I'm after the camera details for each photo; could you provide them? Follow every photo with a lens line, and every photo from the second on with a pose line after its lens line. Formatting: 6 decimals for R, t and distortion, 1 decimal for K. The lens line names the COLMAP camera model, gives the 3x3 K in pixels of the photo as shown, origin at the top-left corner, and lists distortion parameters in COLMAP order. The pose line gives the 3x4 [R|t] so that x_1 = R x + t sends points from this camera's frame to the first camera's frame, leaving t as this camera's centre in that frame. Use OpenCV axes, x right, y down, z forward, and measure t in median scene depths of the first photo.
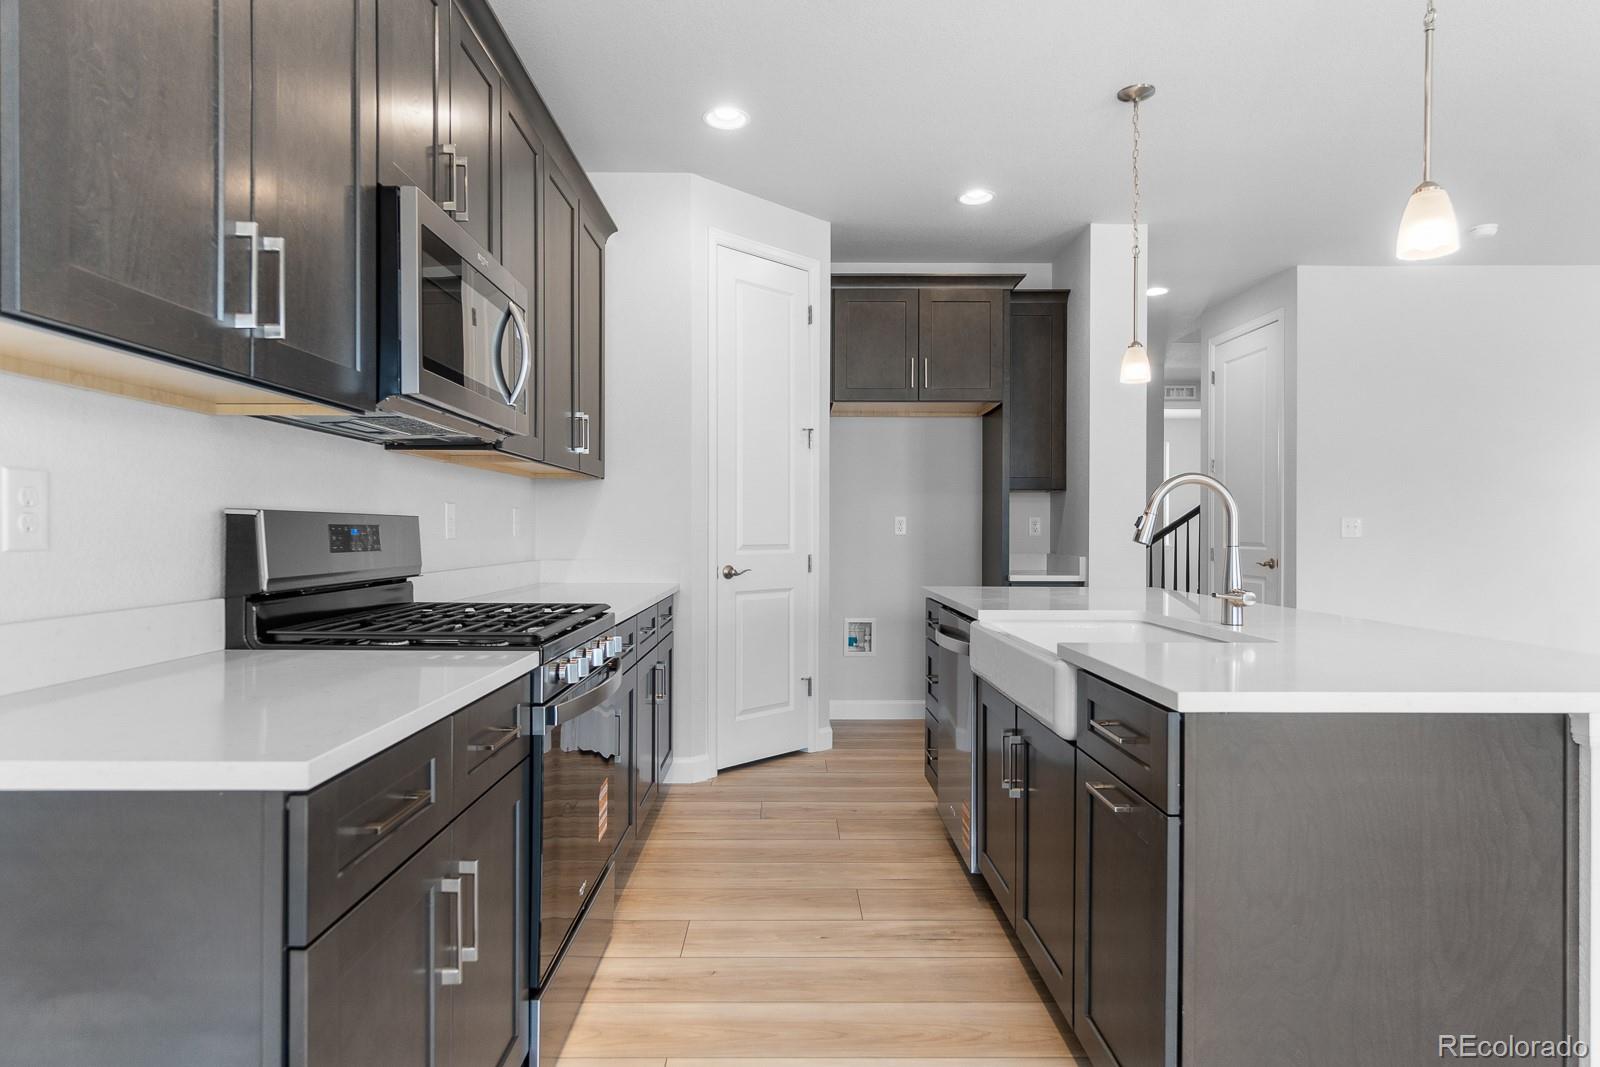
lens RADIAL K [[901.2, 0, 800.0], [0, 901.2, 533.5], [0, 0, 1]] dist [0.002780, 0.000858]
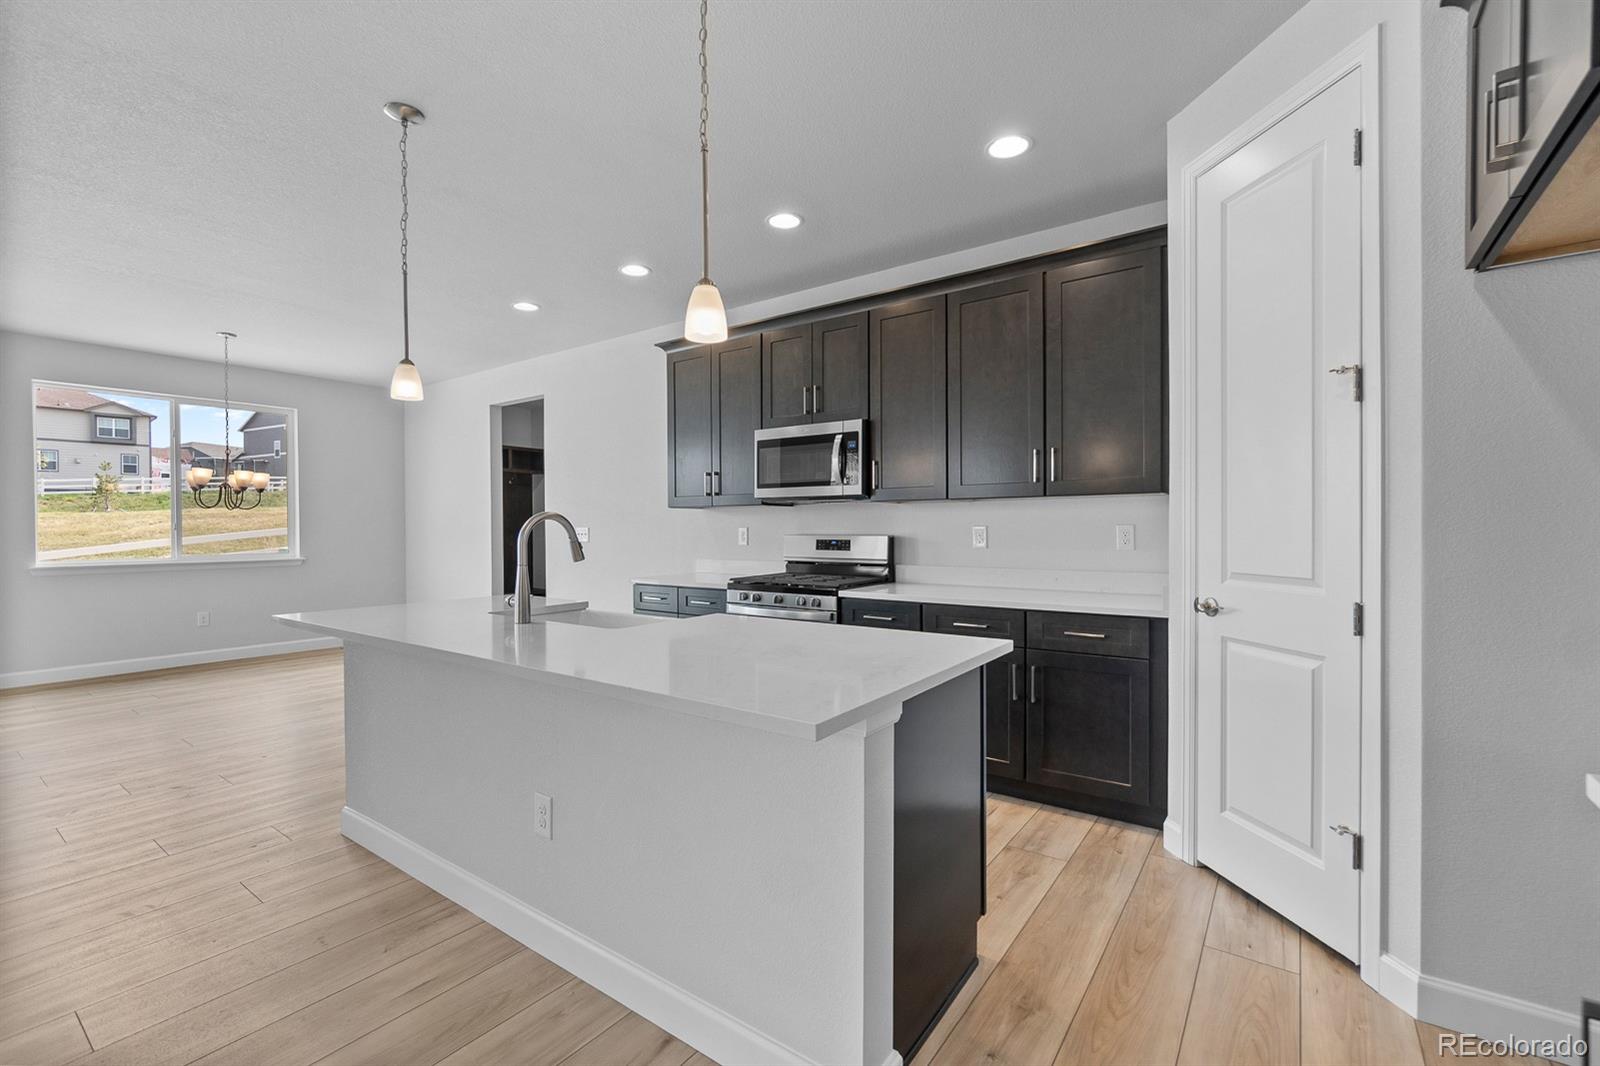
lens RADIAL K [[692.1, 0, 798.3], [0, 692.1, 534.3], [0, 0, 1]] dist [0.000338, 0.000129]
pose [[-0.598922, 0.010252, -0.800742, 0.533402], [0.001138, 0.999928, 0.011951, -0.022469], [0.800806, 0.006247, -0.598891, 0.980687]]
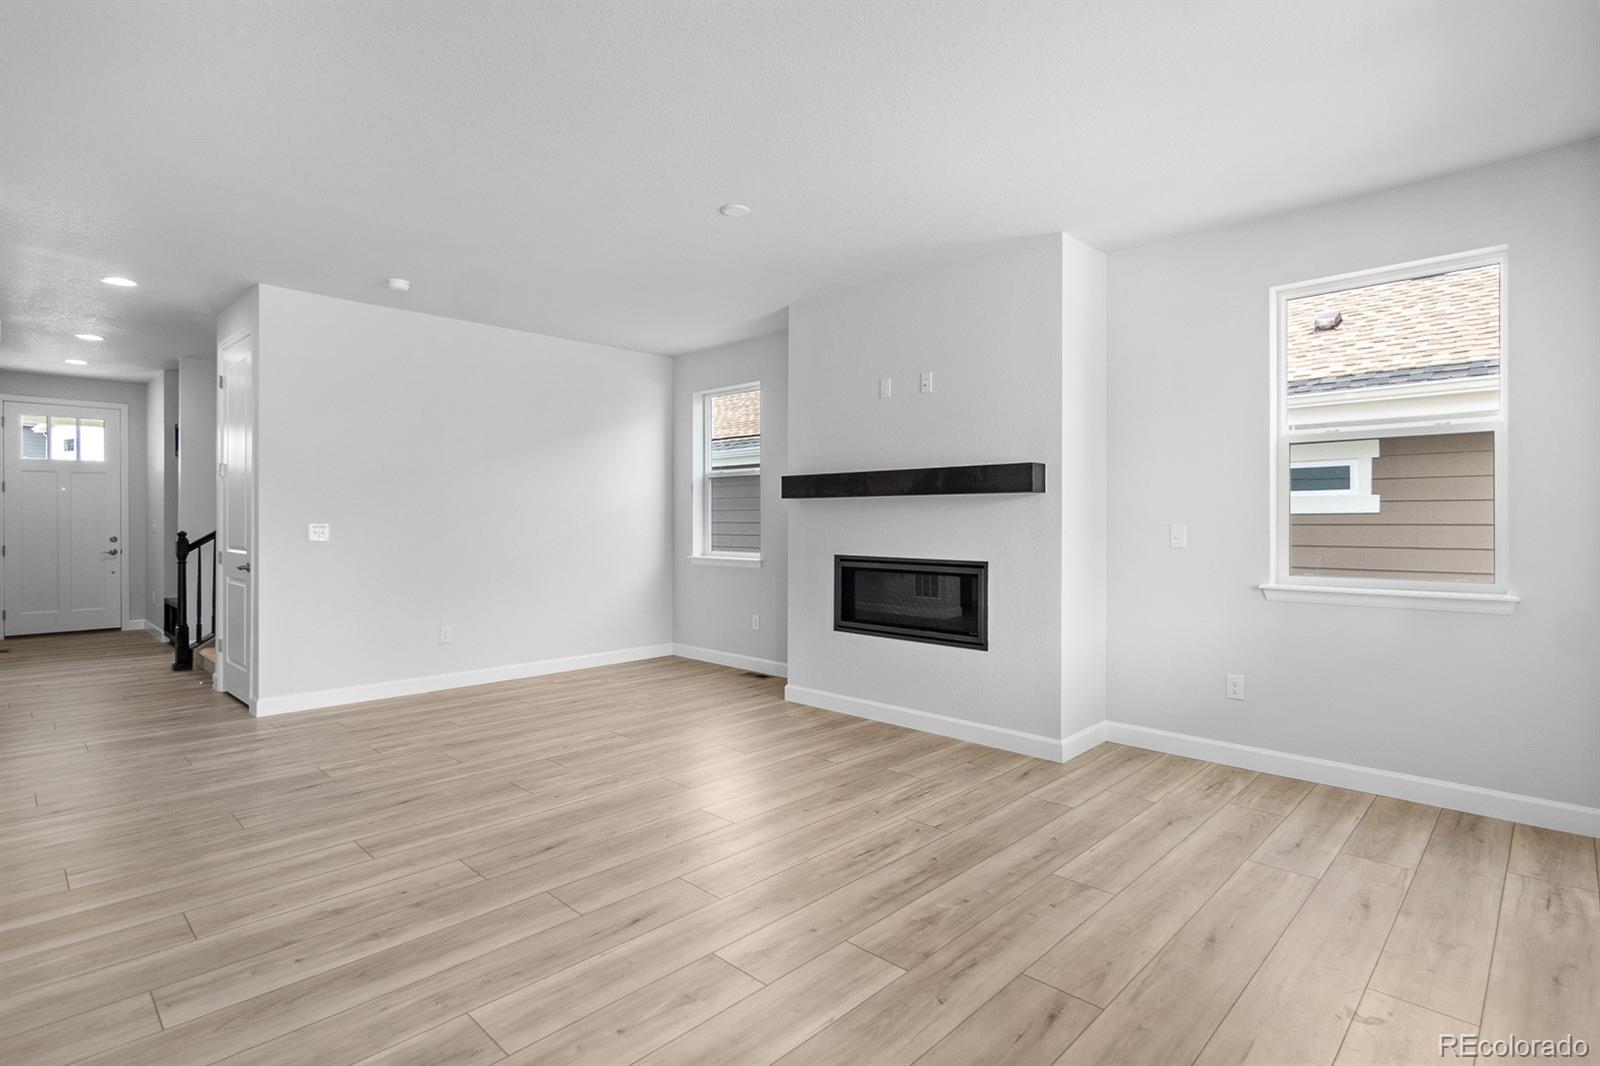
lens RADIAL K [[779.4, 0, 795.4], [0, 779.4, 521.5], [0, 0, 1]] dist [0.005420, 0.000719]
pose [[0.708311, 0.000531, 0.705900, 0.415787], [0.000826, 0.999998, -0.001582, -0.021954], [-0.705900, 0.001704, 0.708310, -0.094943]]
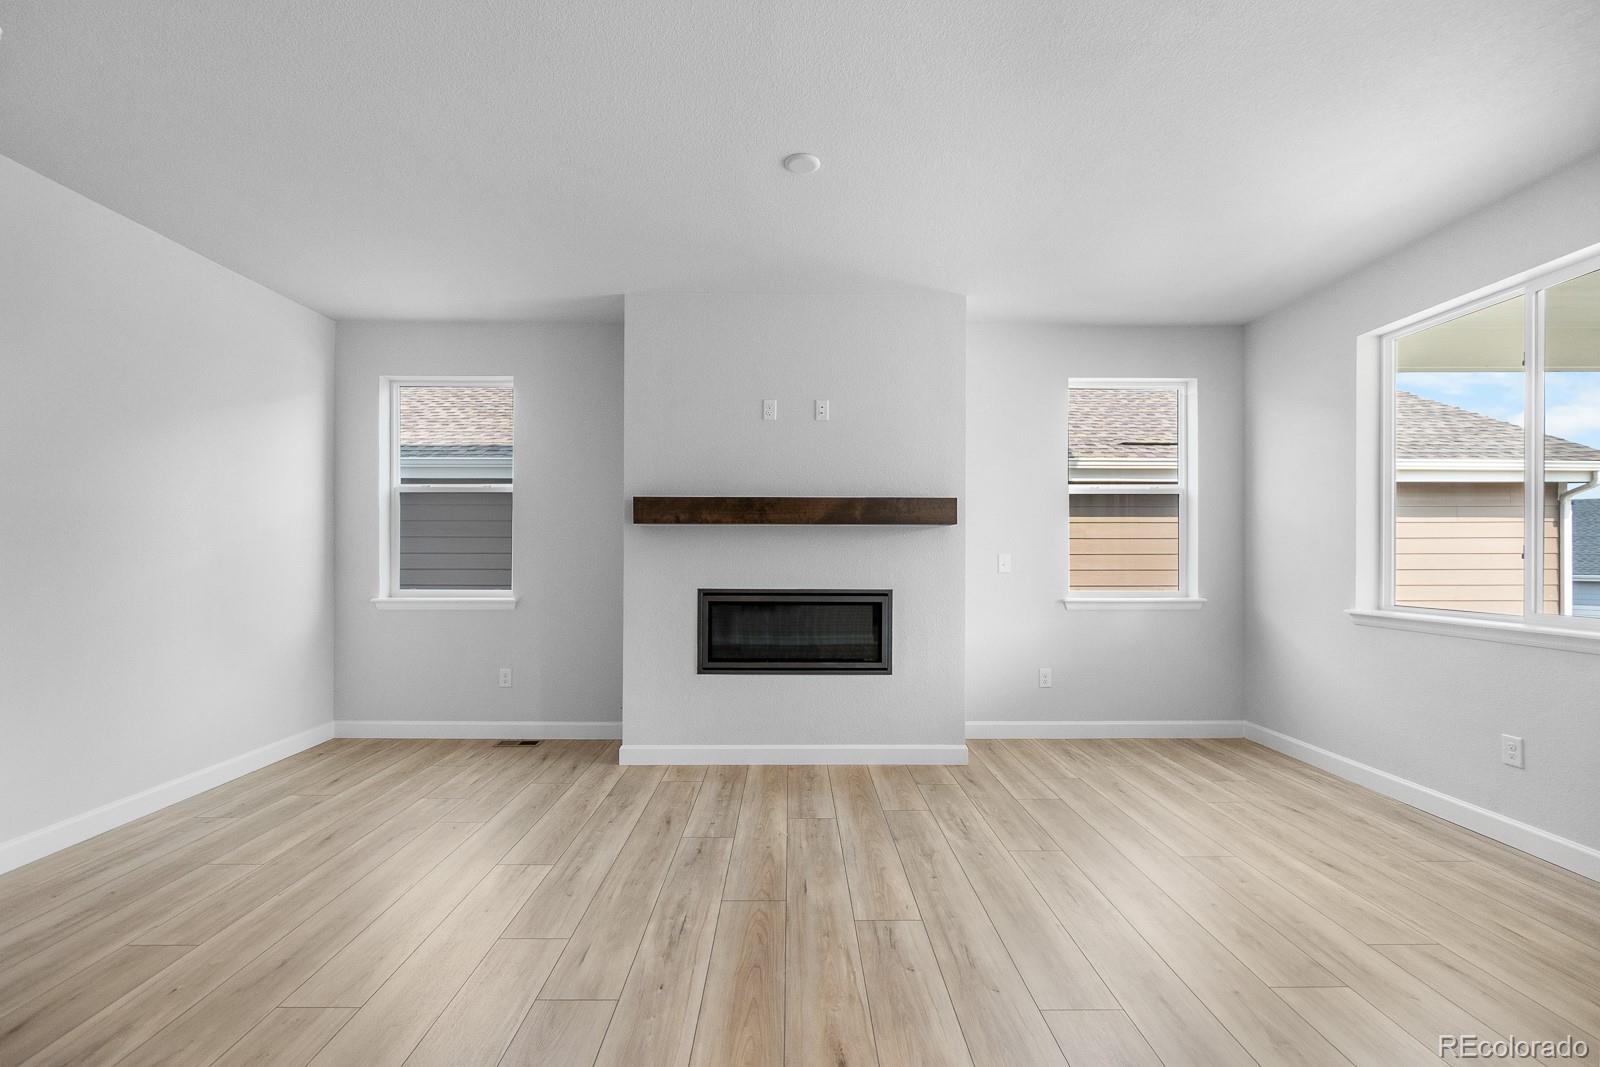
lens RADIAL K [[691.2, 0, 795.3], [0, 691.2, 555.0], [0, 0, 1]] dist [-0.000225, 0.000044]
pose [[0.008384, -0.001669, 0.999963, 0.366389], [0.001389, 0.999998, 0.001658, -0.020232], [-0.999964, 0.001375, 0.008387, 0.524331]]
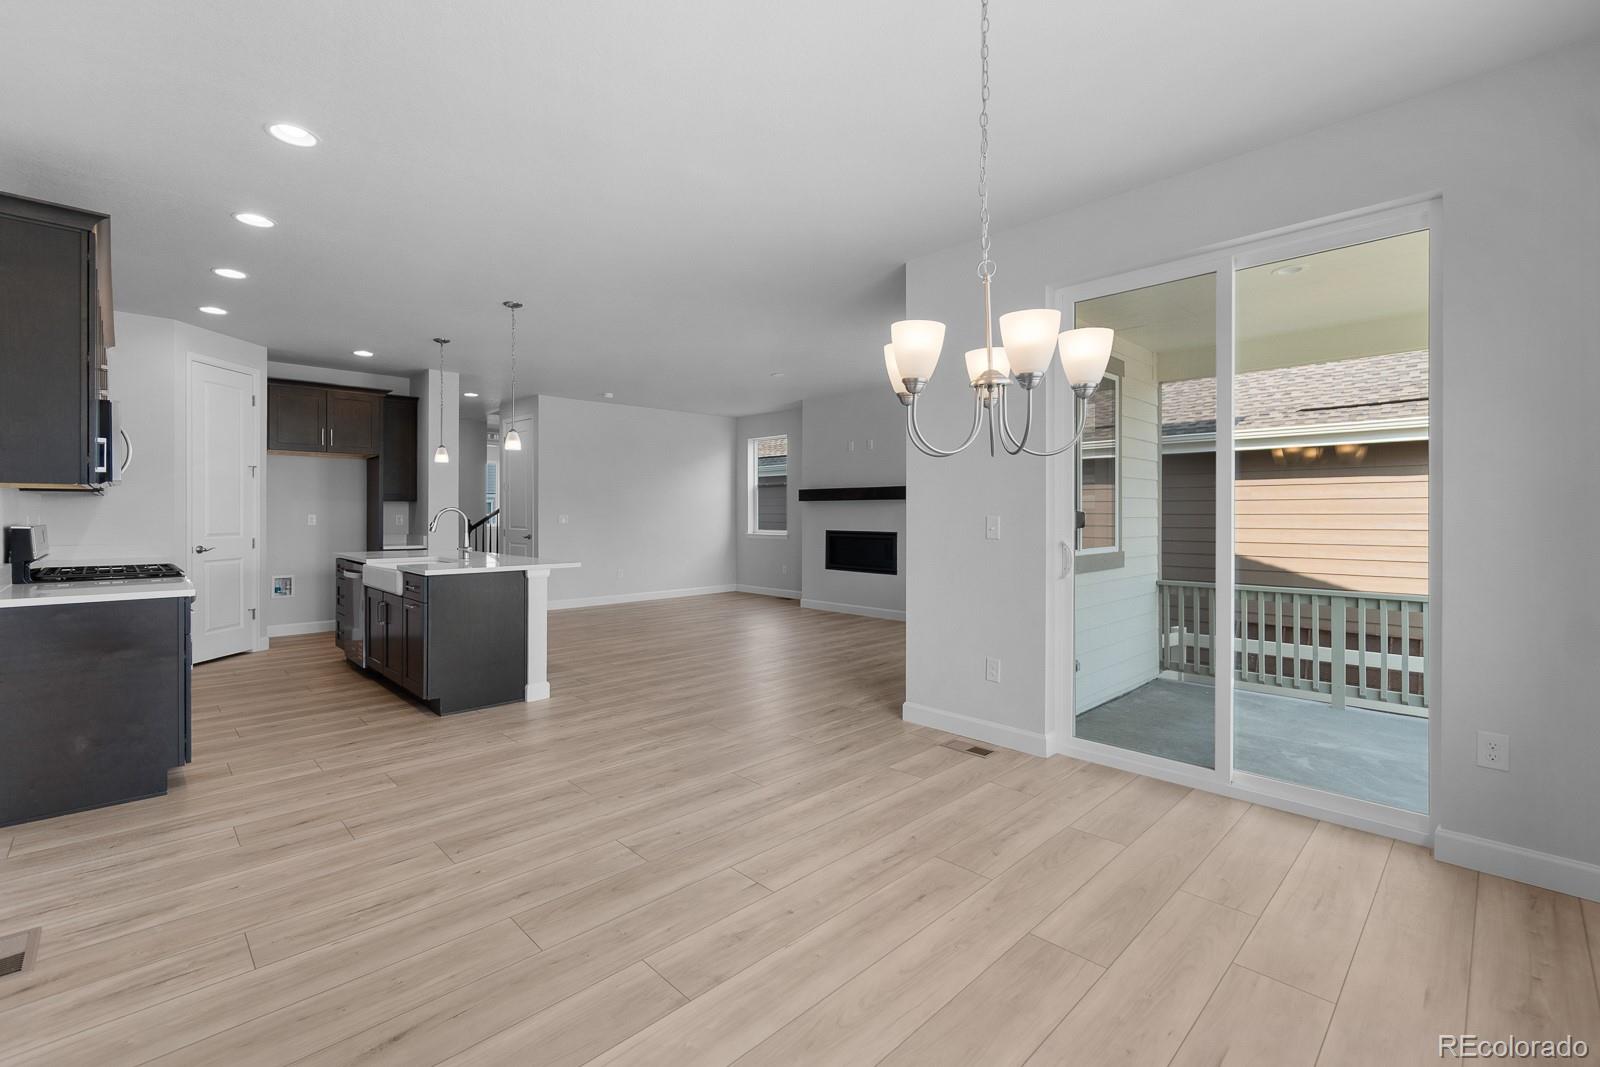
lens RADIAL K [[692.5, 0, 796.2], [0, 692.5, 512.7], [0, 0, 1]] dist [-0.007084, 0.000114]
pose [[0.725312, -0.000201, 0.688420, -0.145615], [0.002639, 0.999993, -0.002488, -0.019927], [-0.688415, 0.003621, 0.725308, -0.687502]]
